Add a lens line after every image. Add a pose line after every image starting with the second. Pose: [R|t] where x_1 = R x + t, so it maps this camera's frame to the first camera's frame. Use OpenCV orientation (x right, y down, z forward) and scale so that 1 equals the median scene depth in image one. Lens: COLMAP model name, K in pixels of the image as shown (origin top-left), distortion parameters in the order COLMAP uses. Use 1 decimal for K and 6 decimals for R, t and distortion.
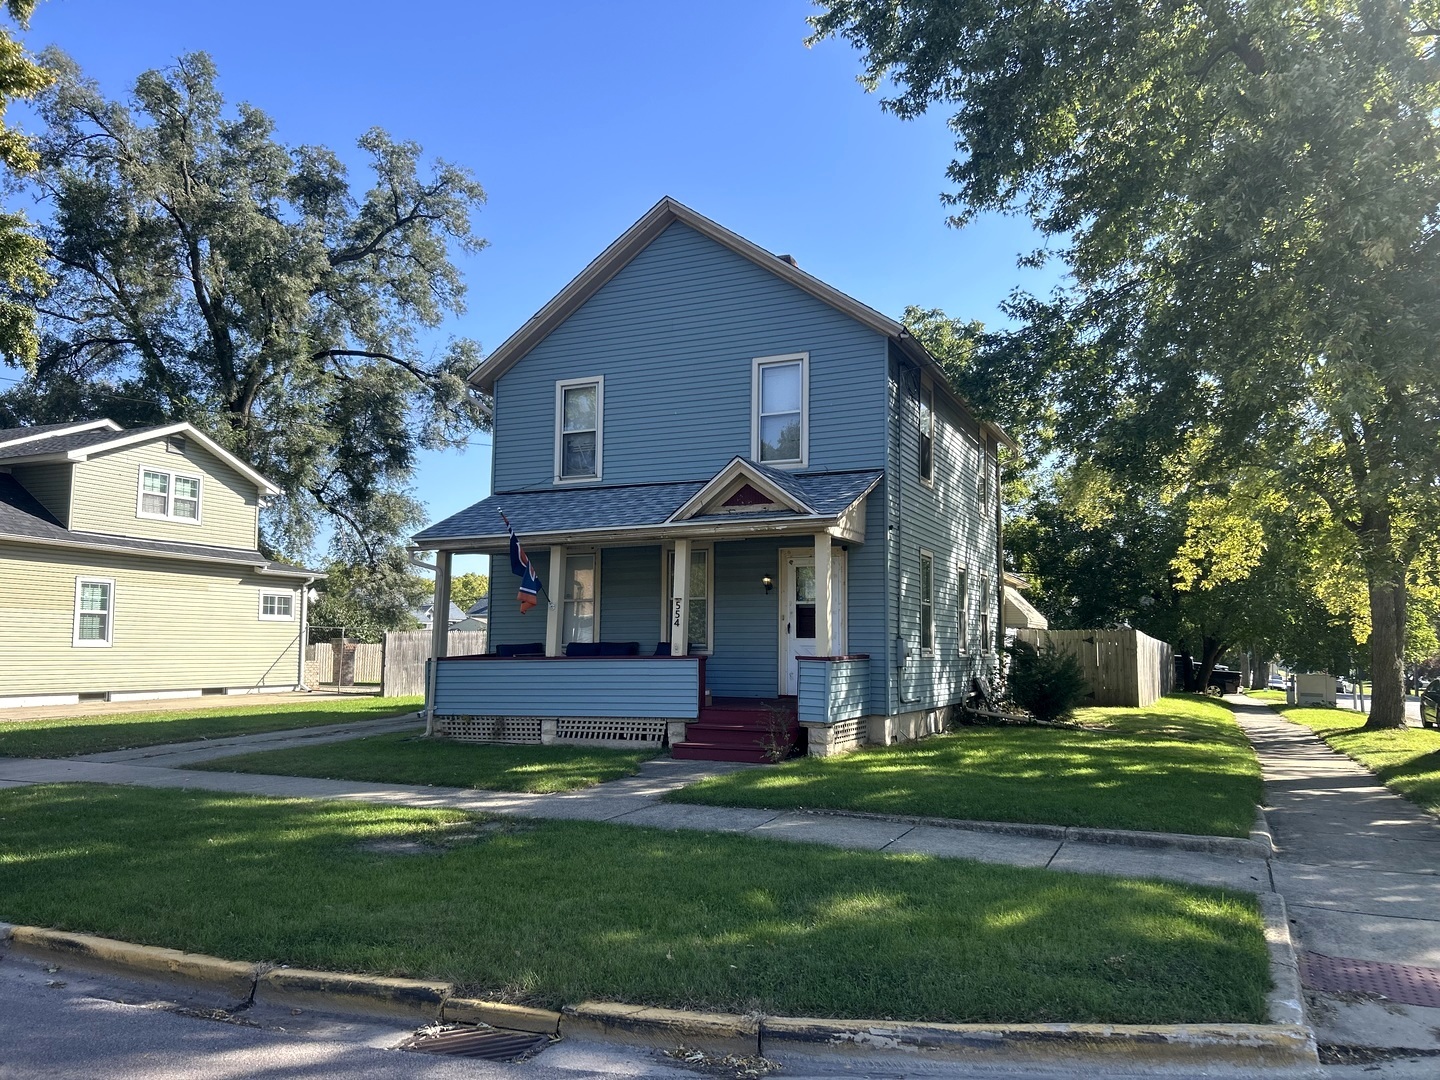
lens RADIAL K [[1100.6, 0, 686.0], [0, 1100.6, 542.1], [0, 0, 1]] dist [-0.009772, -0.003878]
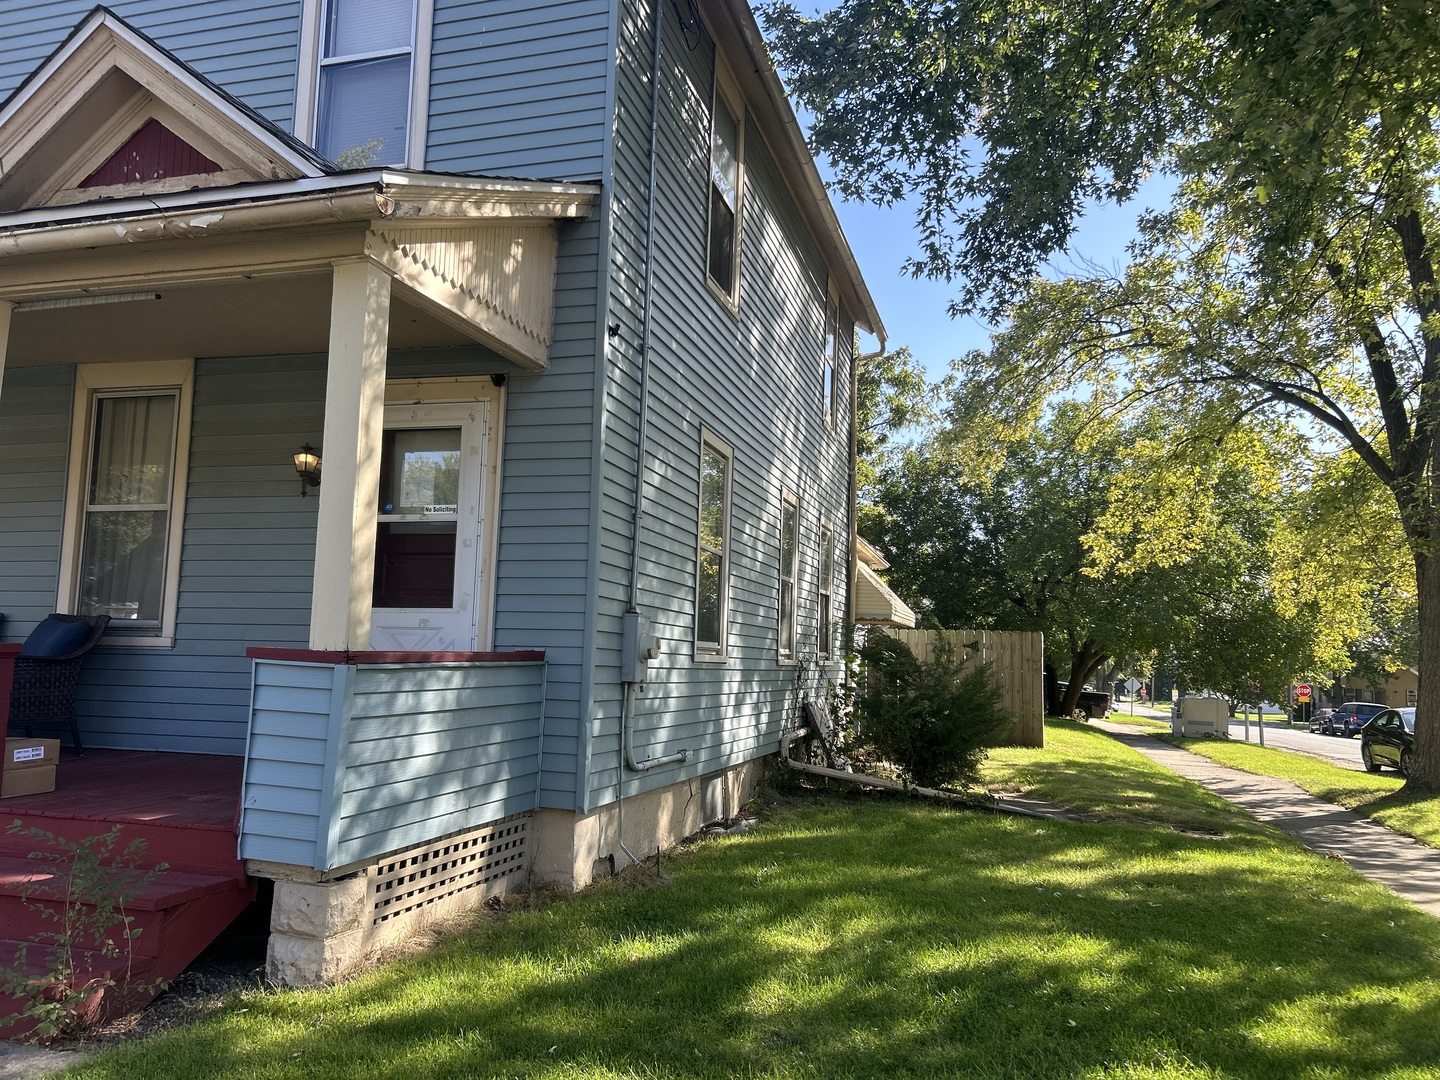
lens RADIAL K [[1080.3, 0, 717.6], [0, 1080.3, 543.2], [0, 0, 1]] dist [0.064416, -0.000865]
pose [[0.984627, 0.038319, 0.170414, 0.133579], [-0.036872, 0.999252, -0.011650, 0.055594], [-0.170733, 0.005188, 0.985304, 0.511332]]
